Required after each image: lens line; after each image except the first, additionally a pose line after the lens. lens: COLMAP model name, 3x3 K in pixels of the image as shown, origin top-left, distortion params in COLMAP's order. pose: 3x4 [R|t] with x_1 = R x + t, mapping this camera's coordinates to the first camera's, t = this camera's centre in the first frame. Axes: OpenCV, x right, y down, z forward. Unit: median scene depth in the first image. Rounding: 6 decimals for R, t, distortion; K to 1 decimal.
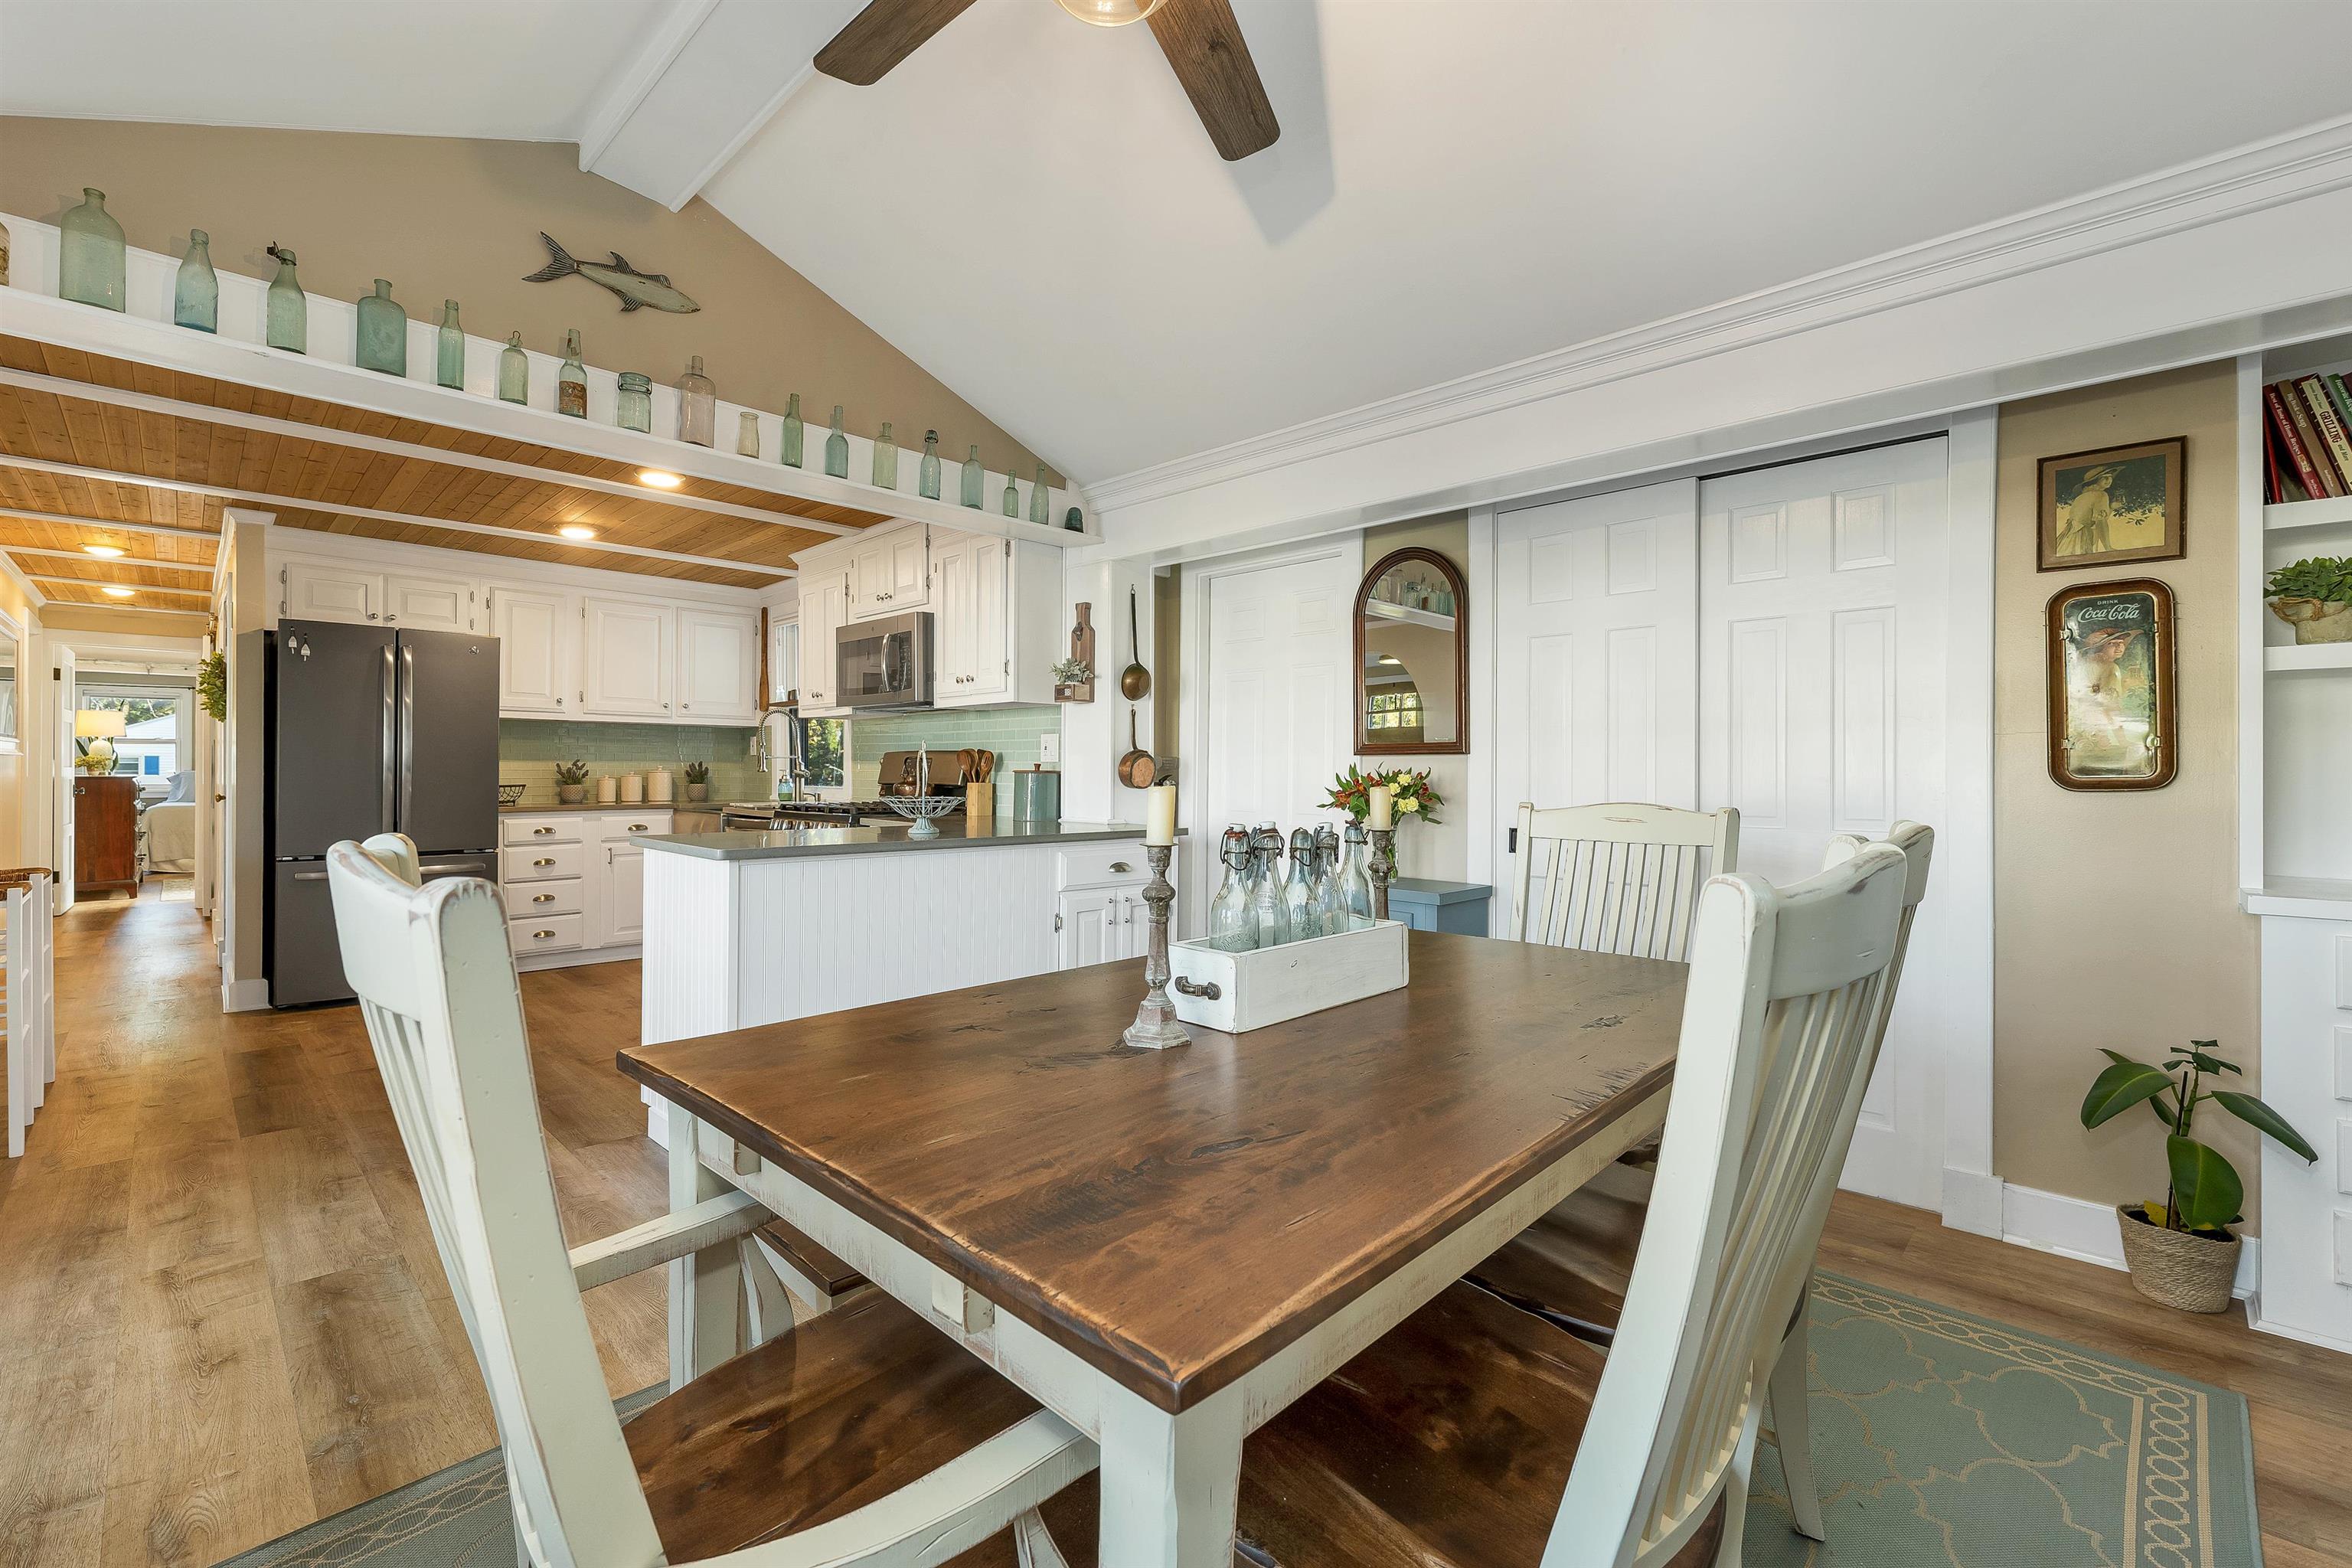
lens RADIAL K [[985.8, 0, 1173.5], [0, 985.8, 770.5], [0, 0, 1]] dist [-0.002477, -0.000022]
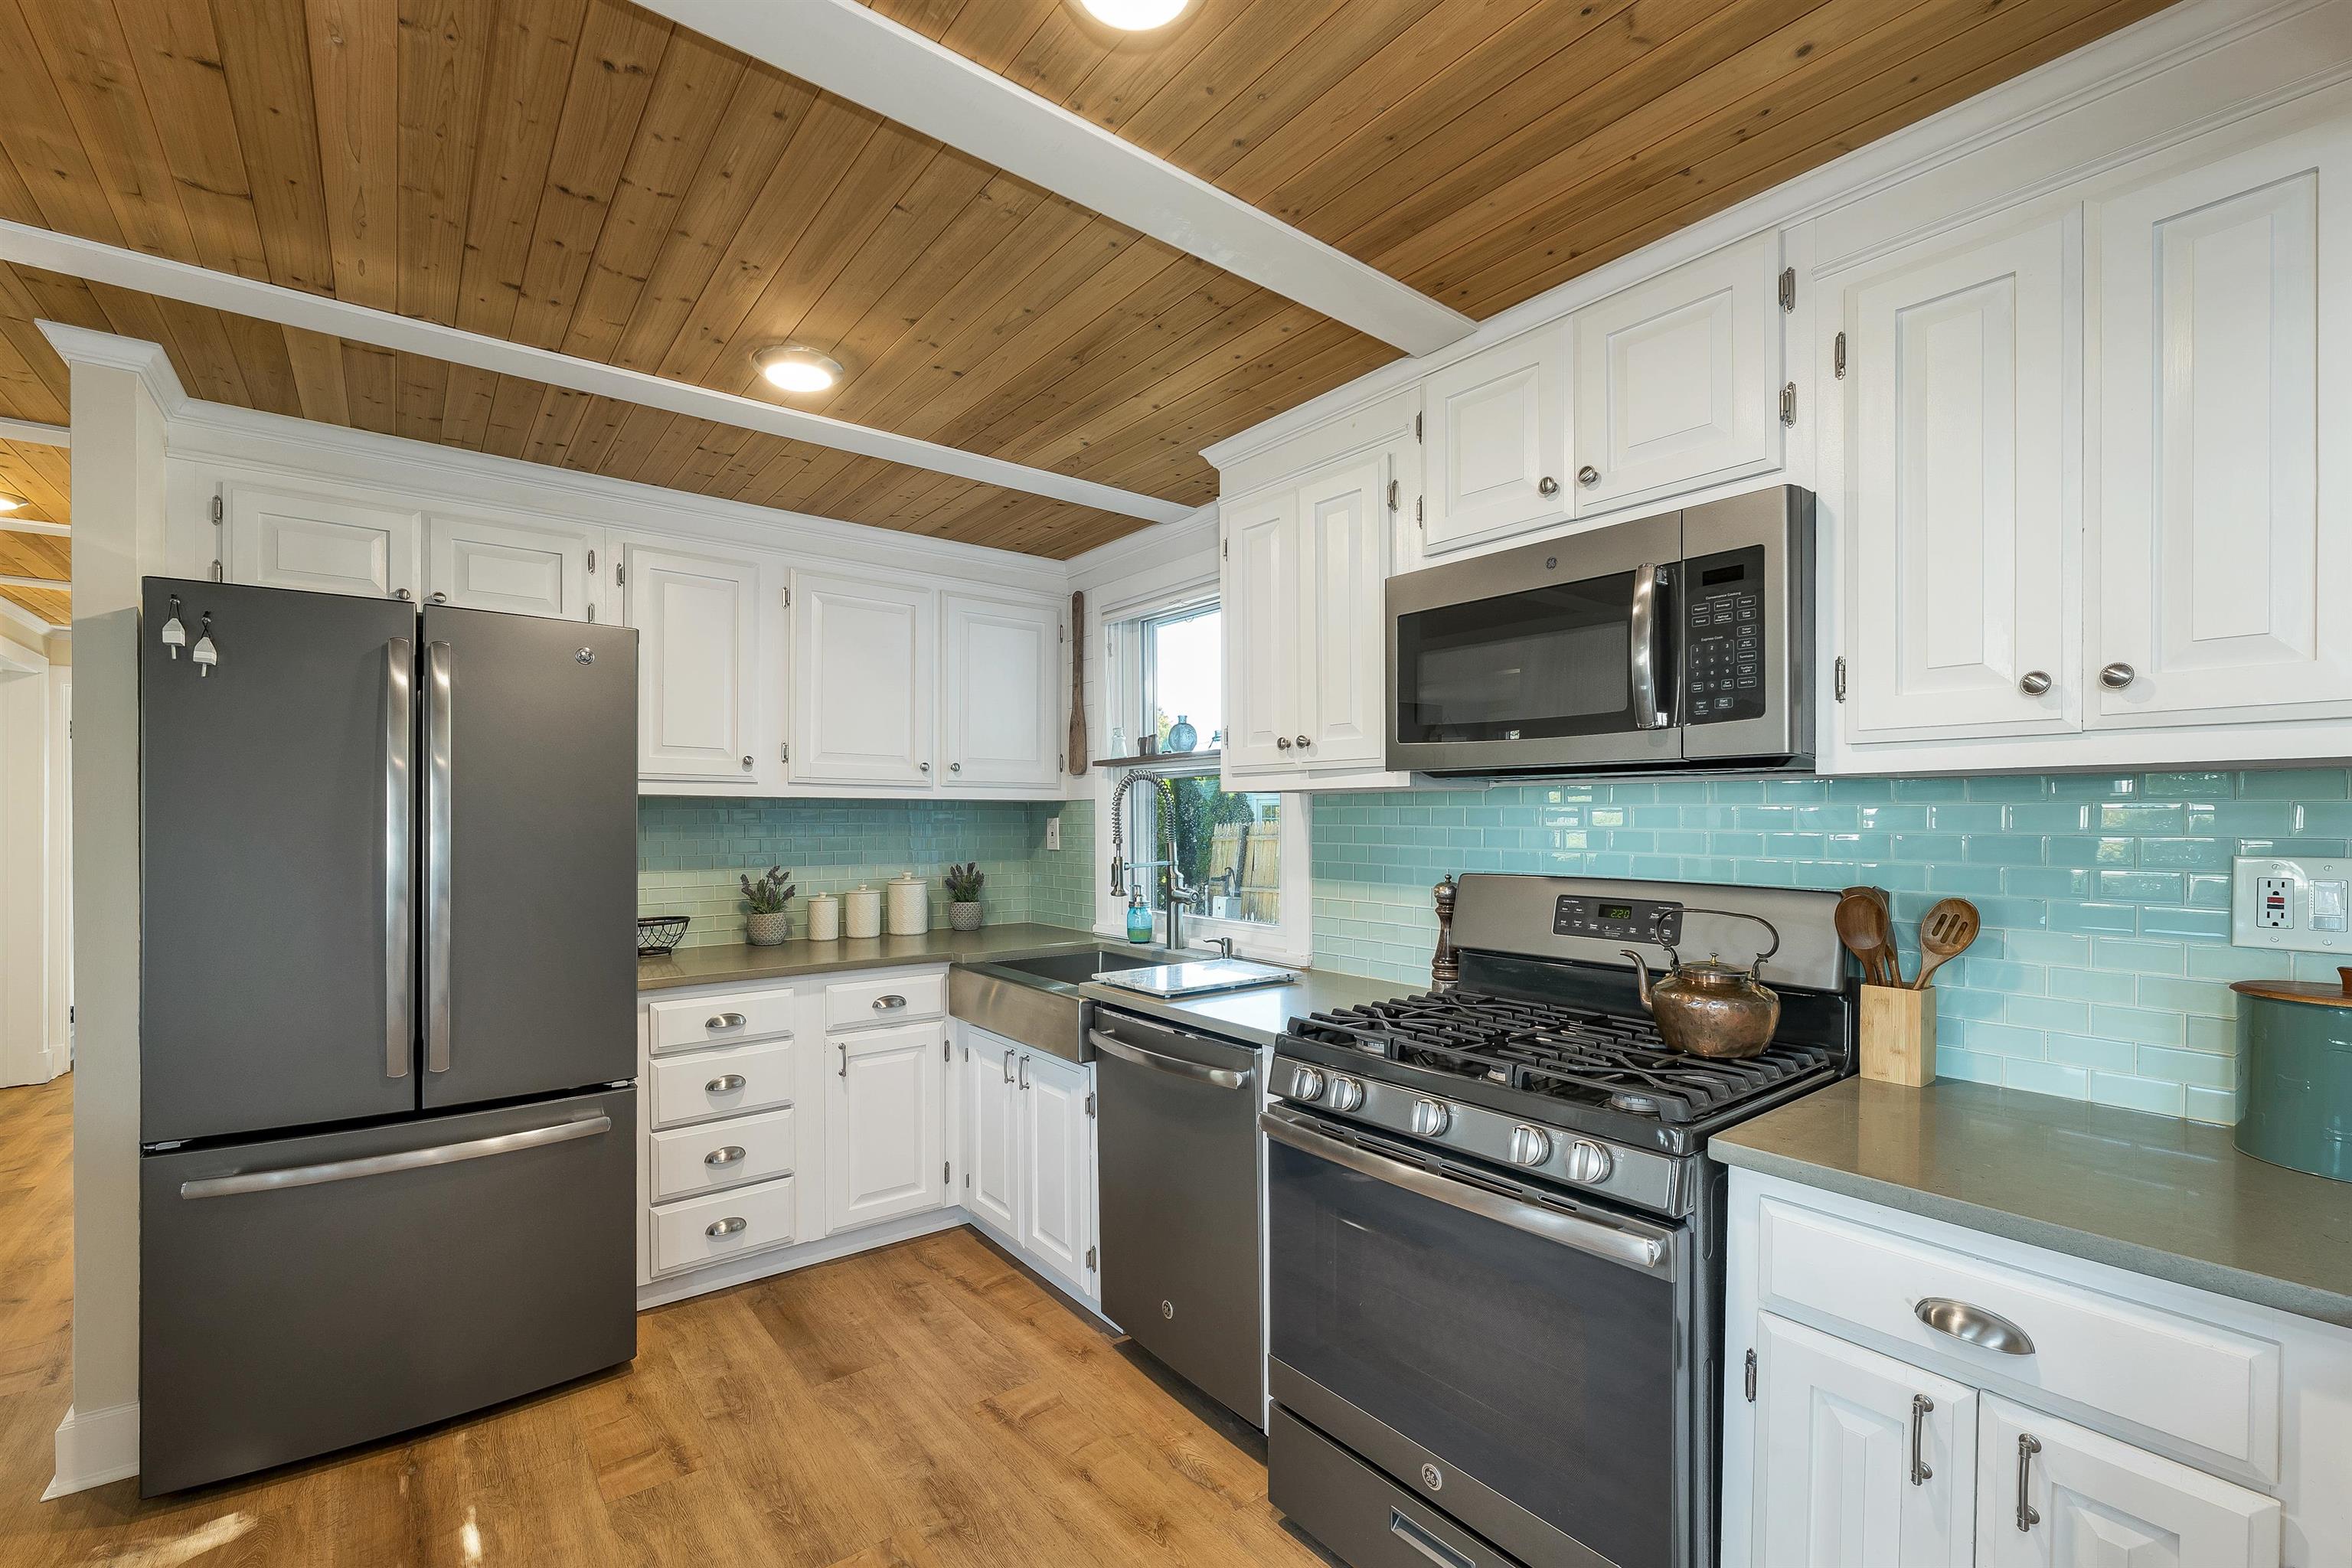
lens RADIAL K [[985.8, 0, 1156.6], [0, 985.8, 828.0], [0, 0, 1]] dist [-0.002477, -0.000022]
pose [[0.990564, -0.001261, -0.137044, -0.333815], [0.002274, 0.999971, 0.007234, -0.038315], [0.137031, -0.007478, 0.990539, 0.506121]]
